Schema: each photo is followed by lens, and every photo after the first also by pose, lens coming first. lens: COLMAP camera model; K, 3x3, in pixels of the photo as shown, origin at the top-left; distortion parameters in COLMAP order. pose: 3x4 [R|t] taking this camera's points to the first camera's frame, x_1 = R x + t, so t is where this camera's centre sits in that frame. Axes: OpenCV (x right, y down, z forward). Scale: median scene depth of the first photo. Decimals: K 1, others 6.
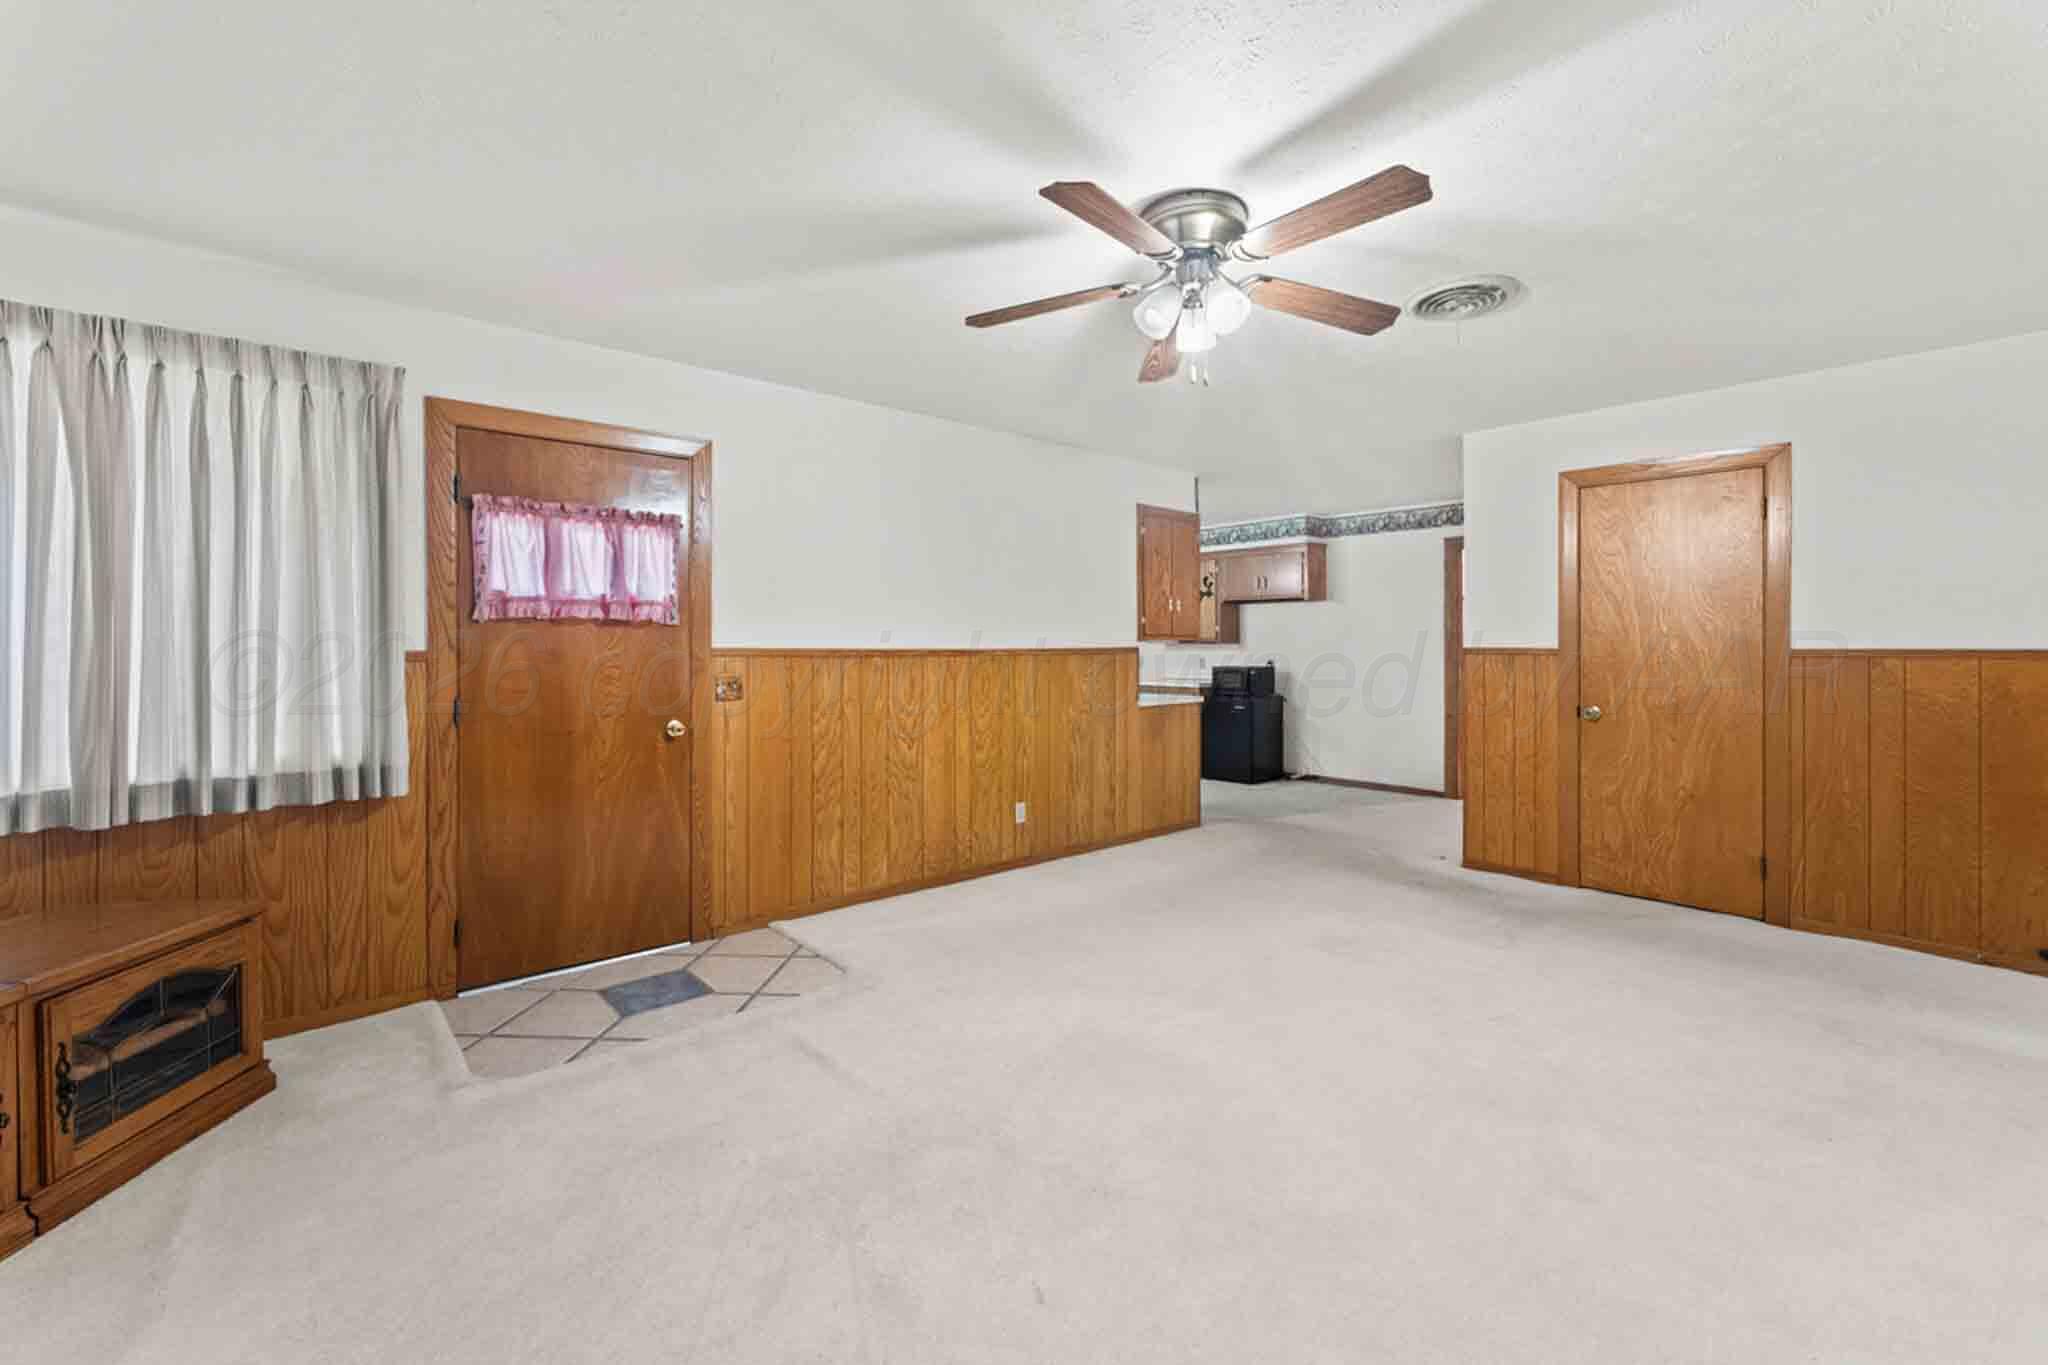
lens RADIAL K [[849.5, 0, 1038.7], [0, 849.5, 647.6], [0, 0, 1]] dist [-0.001639, 0.000587]
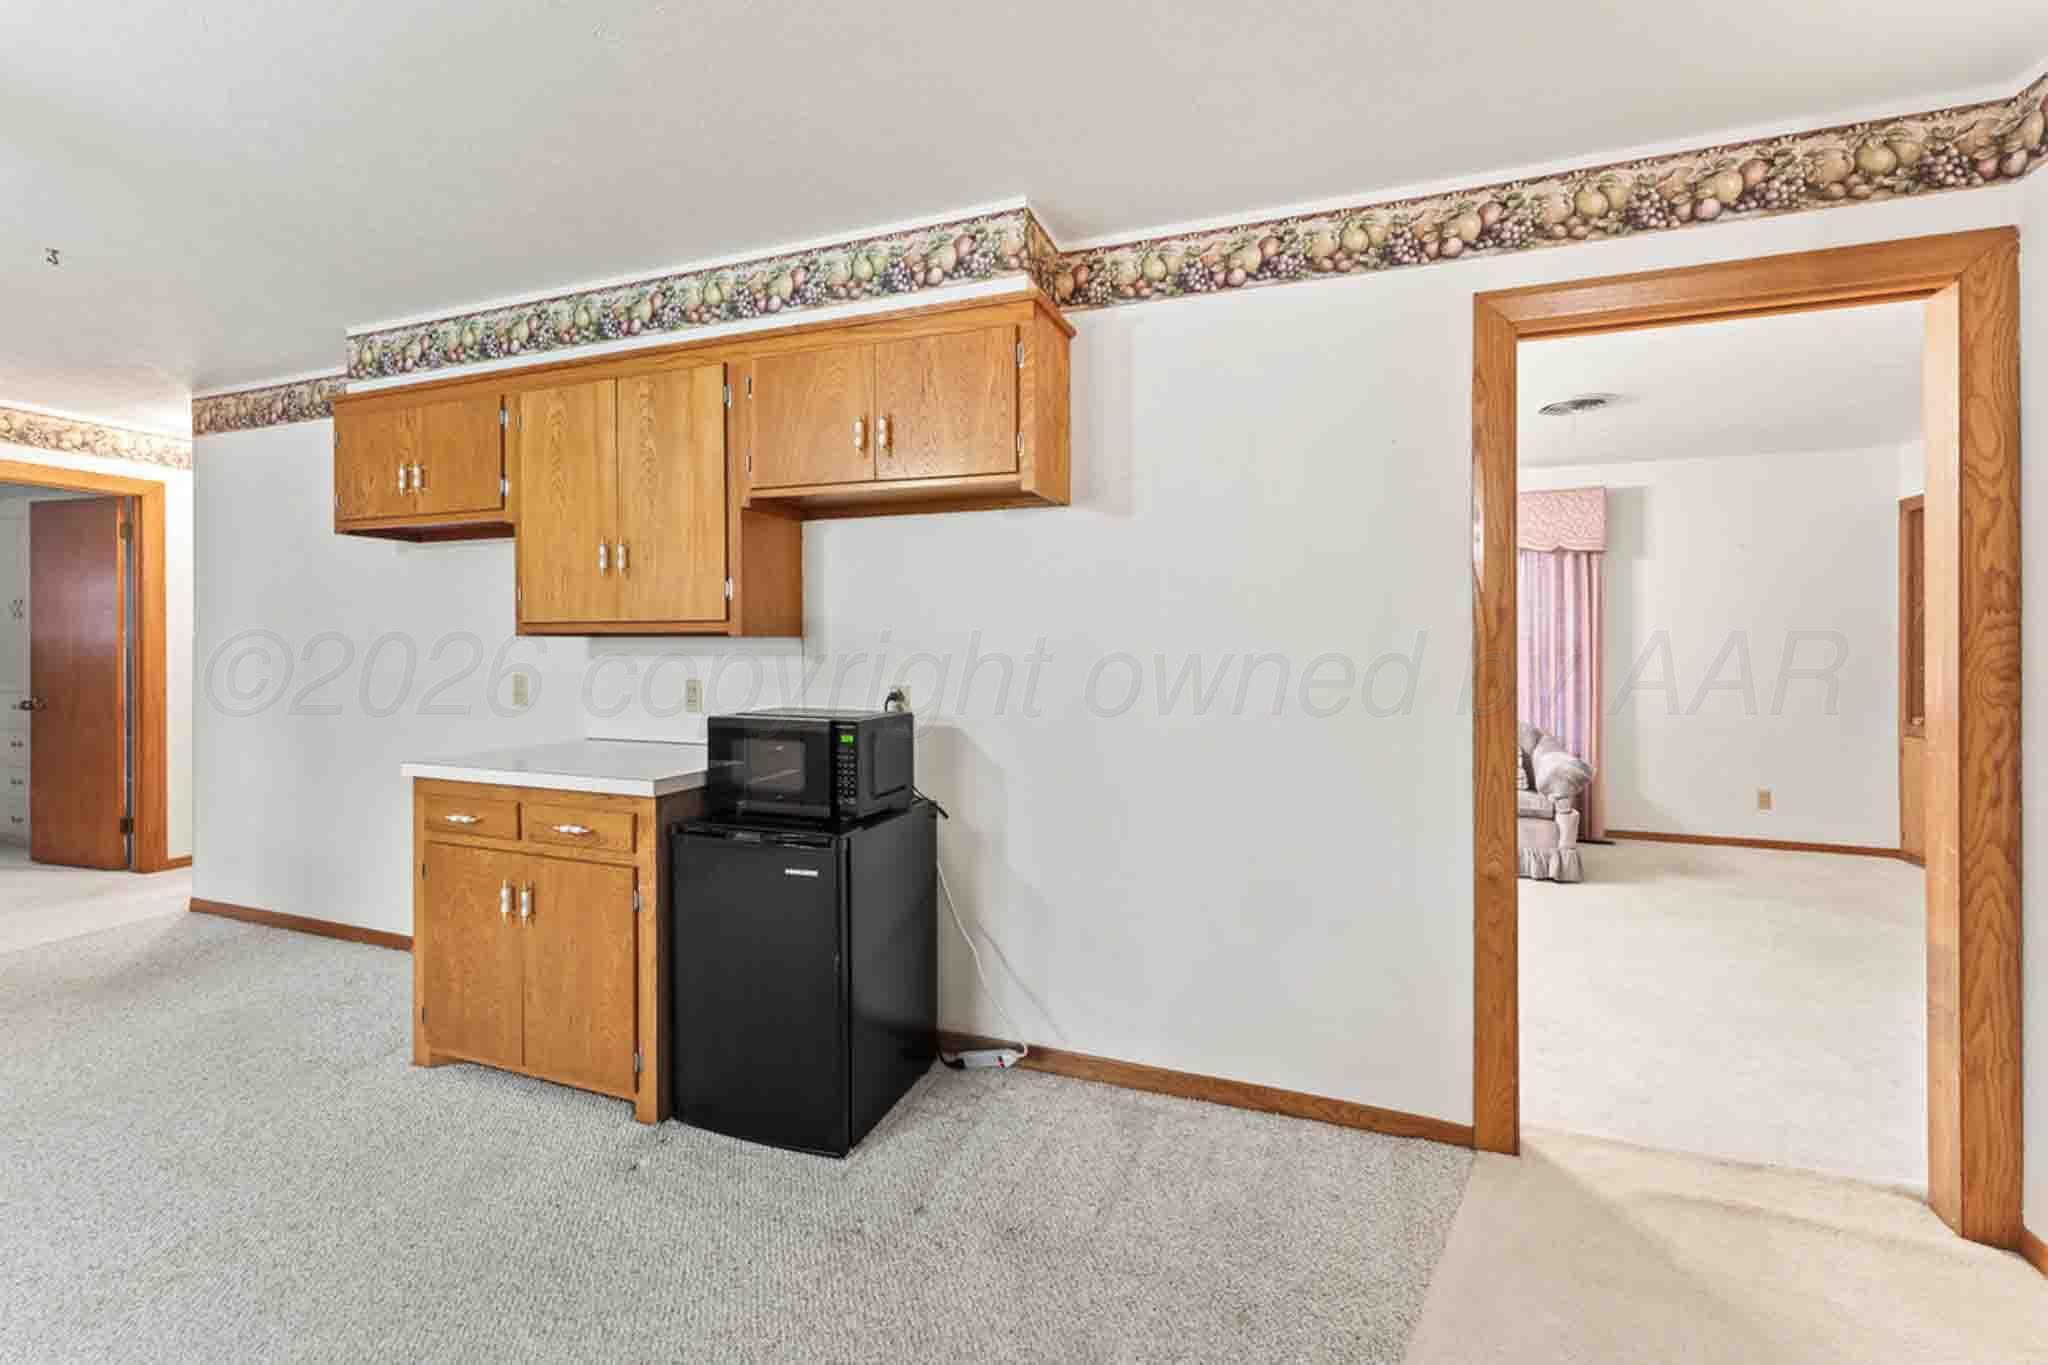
lens RADIAL K [[849.5, 0, 1038.6], [0, 849.5, 644.6], [0, 0, 1]] dist [-0.001639, 0.000587]
pose [[0.883251, 0.002451, 0.468894, 0.192019], [-0.000759, 0.999992, -0.003799, -0.001344], [-0.468900, 0.003000, 0.883246, 0.786373]]
